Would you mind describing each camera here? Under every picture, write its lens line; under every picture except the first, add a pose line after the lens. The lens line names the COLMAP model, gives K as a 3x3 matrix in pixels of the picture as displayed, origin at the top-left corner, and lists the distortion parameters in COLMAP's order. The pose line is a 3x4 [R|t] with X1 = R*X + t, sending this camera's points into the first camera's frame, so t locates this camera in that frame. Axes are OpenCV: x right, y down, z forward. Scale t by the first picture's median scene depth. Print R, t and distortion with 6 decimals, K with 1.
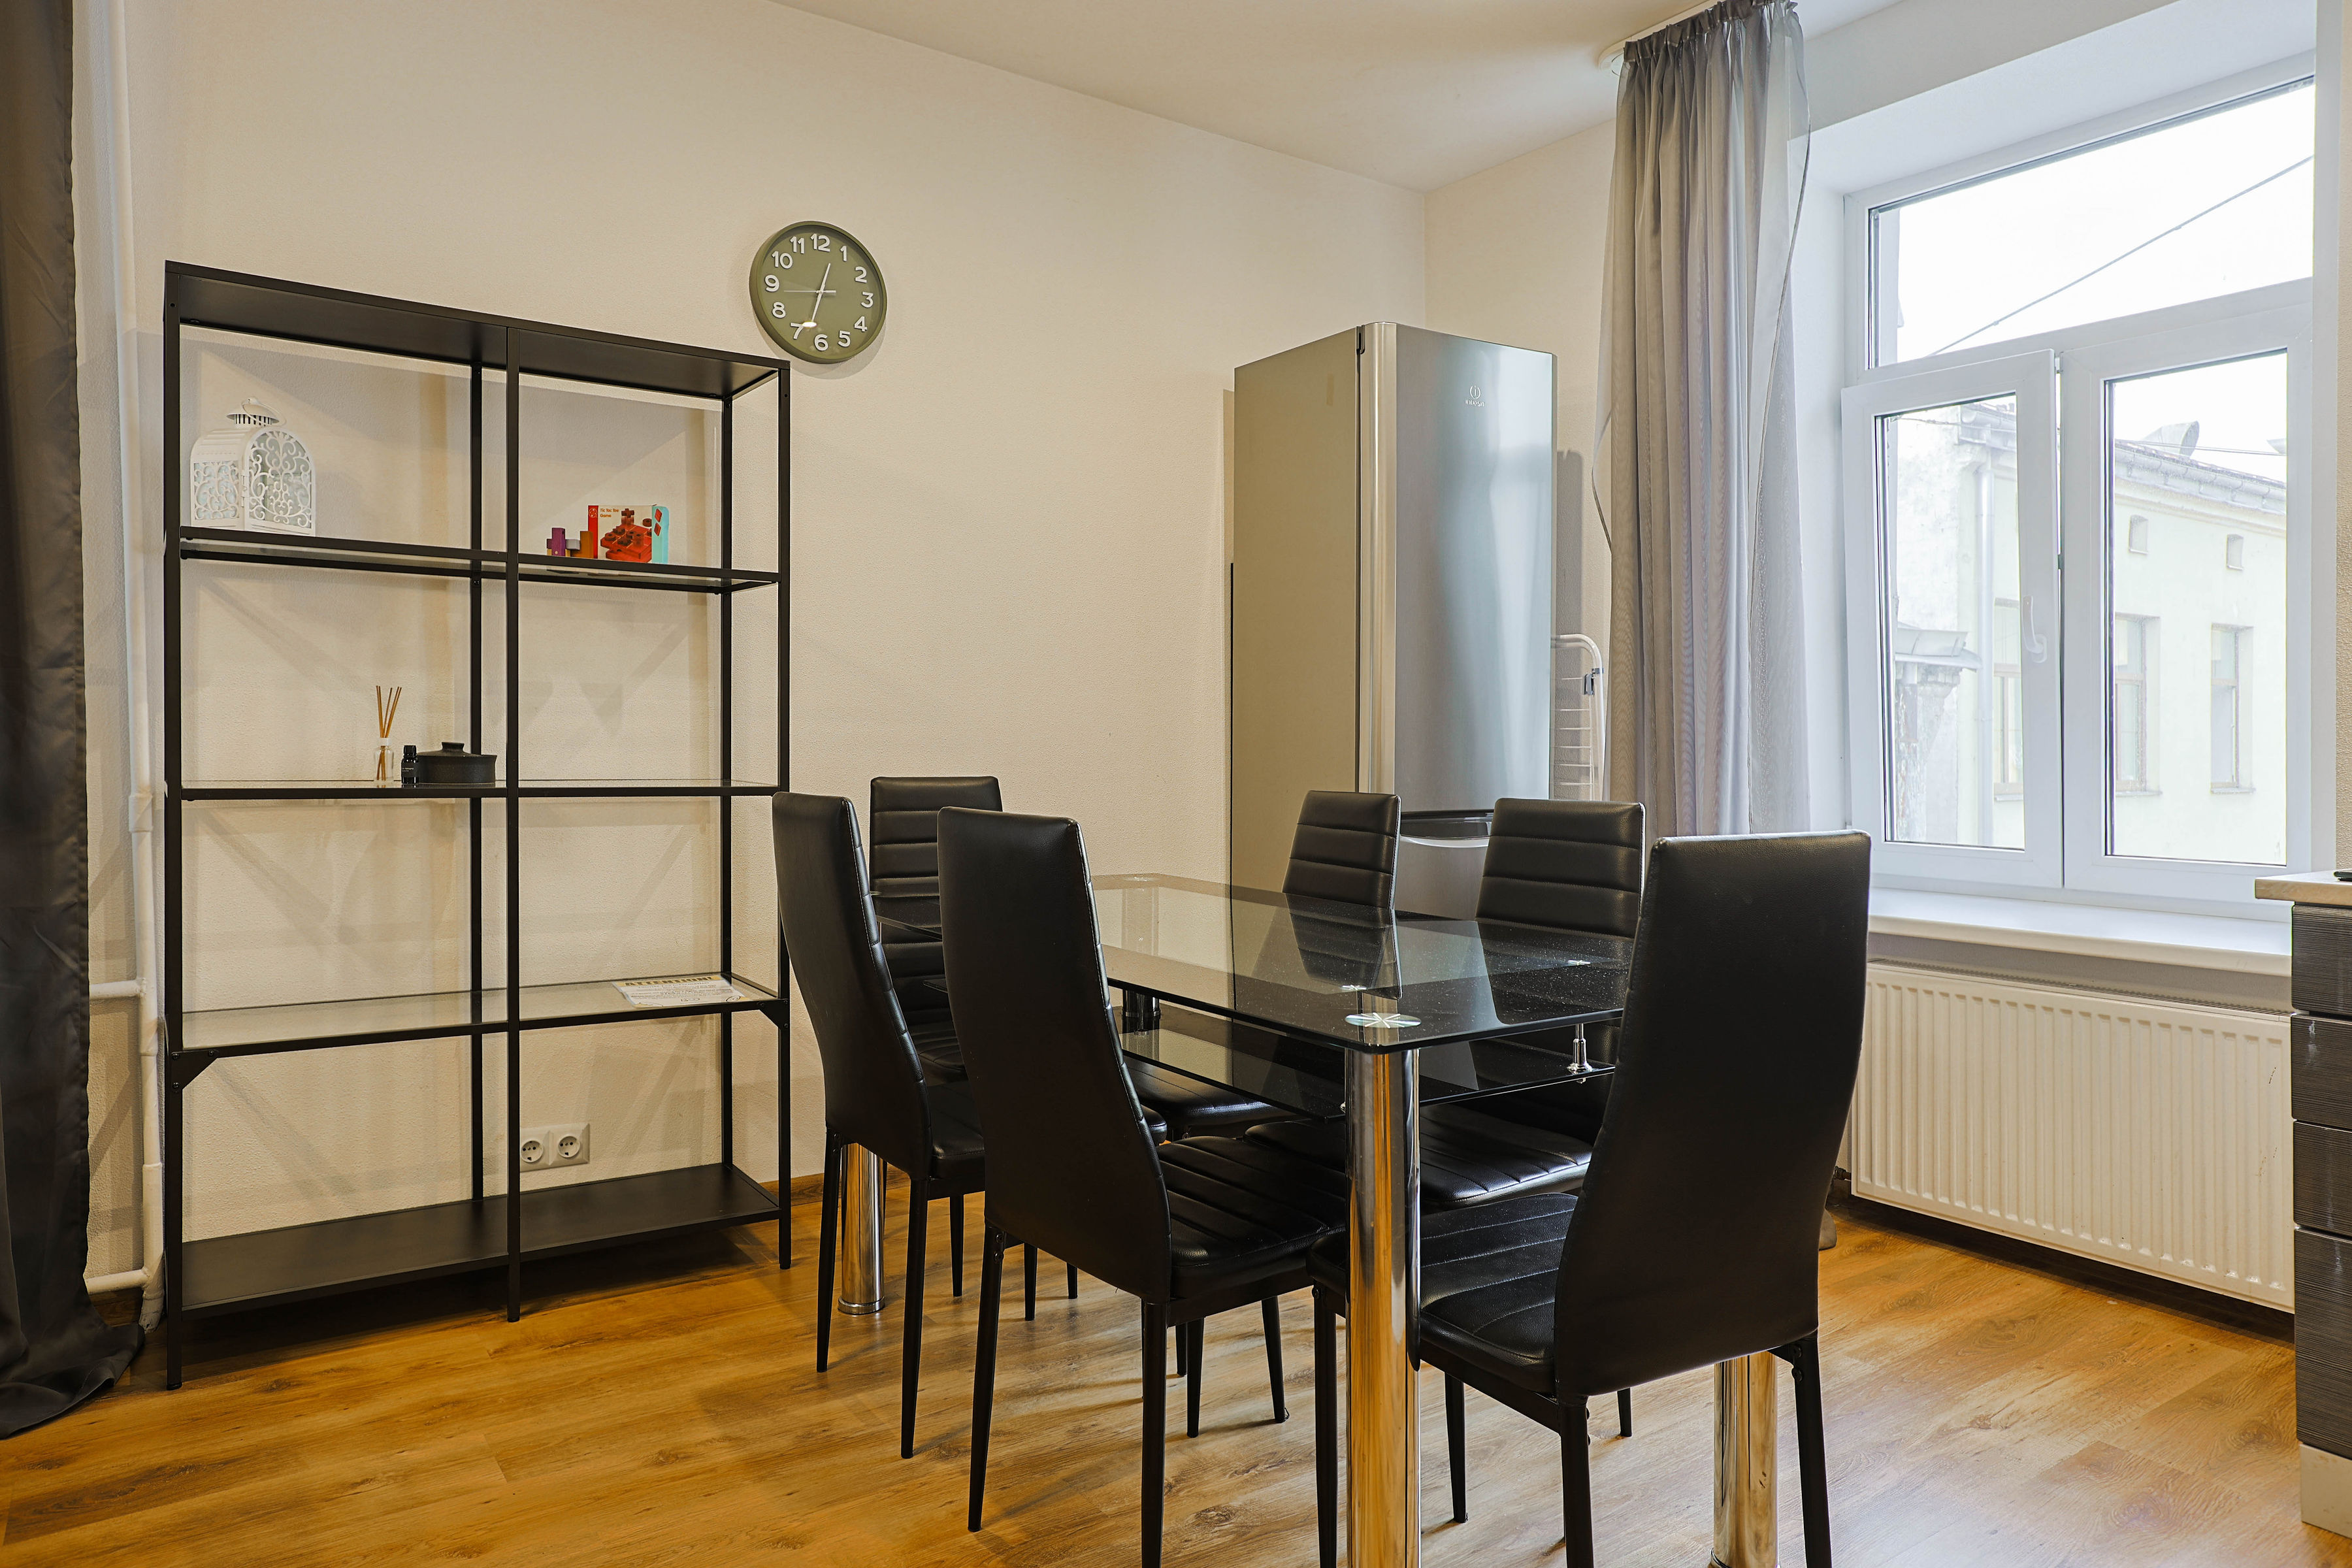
lens RADIAL K [[1479.7, 0, 1184.7], [0, 1479.7, 737.7], [0, 0, 1]] dist [0.002458, 0.000418]
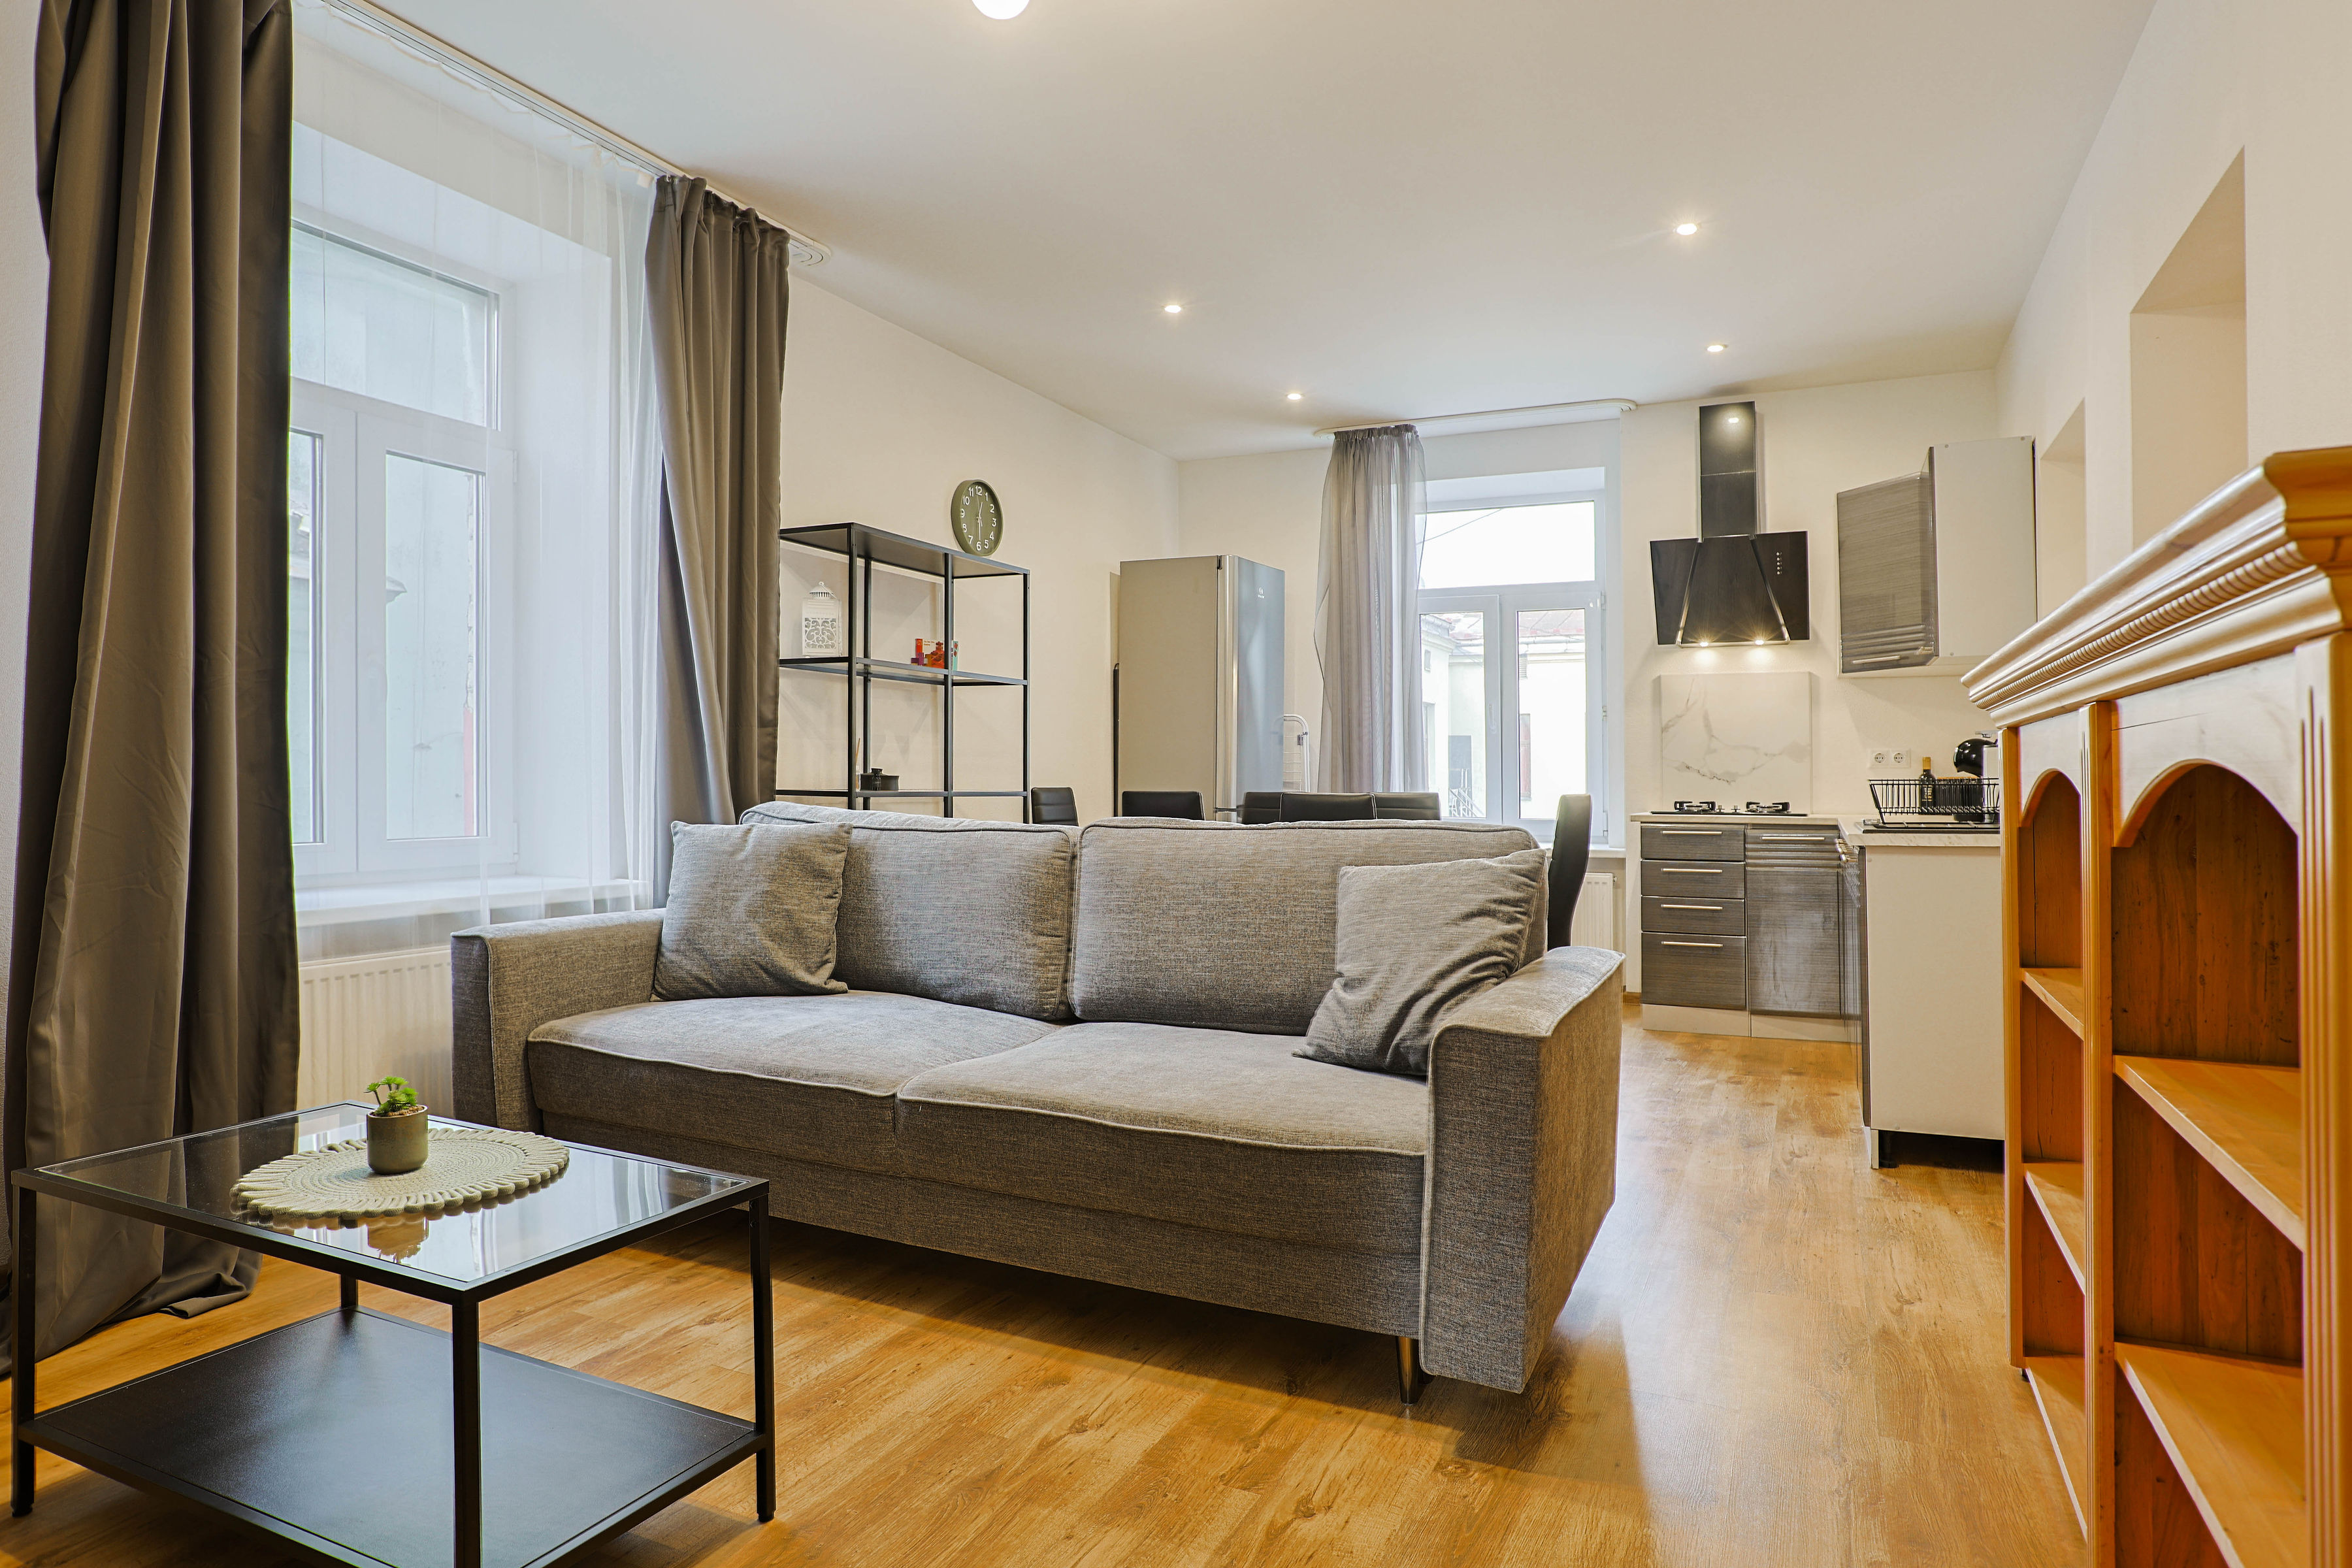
lens RADIAL K [[1402.9, 0, 1136.1], [0, 1402.9, 751.4], [0, 0, 1]] dist [-0.058566, 0.000853]
pose [[0.874509, 0.008656, 0.484932, -1.047227], [-0.000038, 0.999842, -0.017778, 0.013798], [-0.485010, 0.015529, 0.874371, -0.664182]]
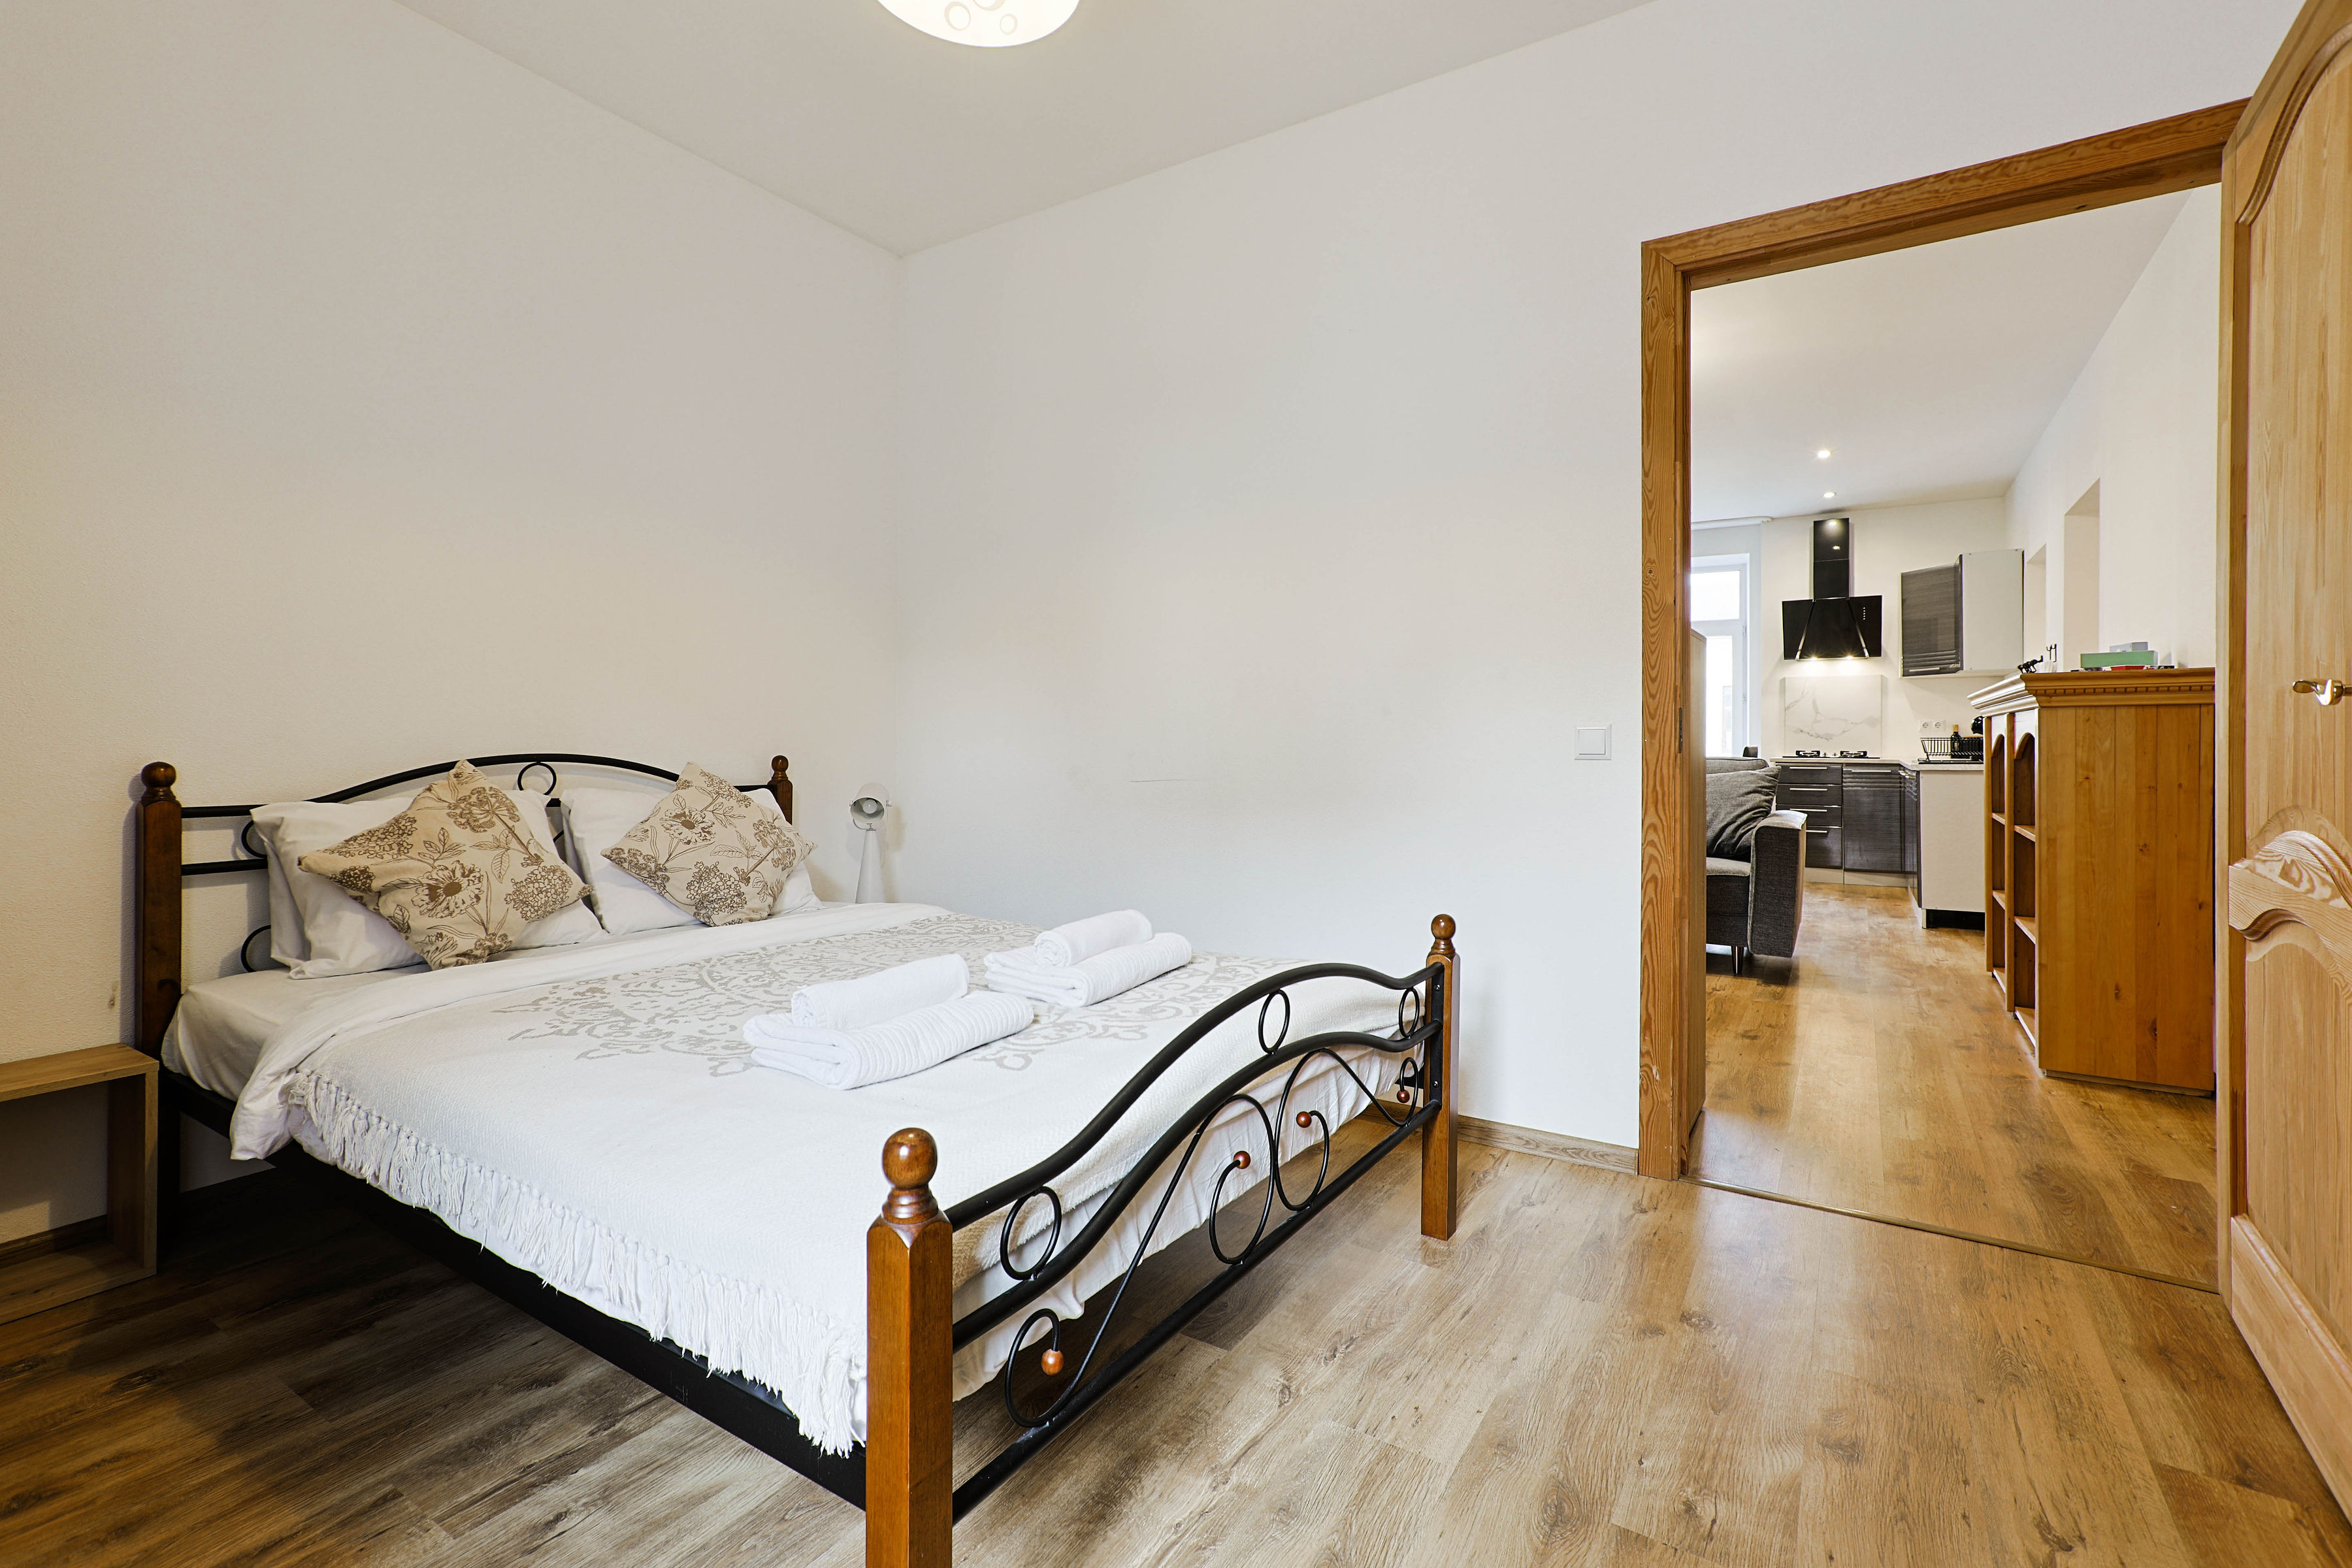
lens RADIAL K [[1067.2, 0, 1174.2], [0, 1067.2, 747.8], [0, 0, 1]] dist [-0.016089, 0.007970]
pose [[0.925536, -0.007645, 0.378583, -1.854138], [0.004492, 0.999947, 0.009211, 0.011359], [-0.378633, -0.006825, 0.925522, -1.167824]]
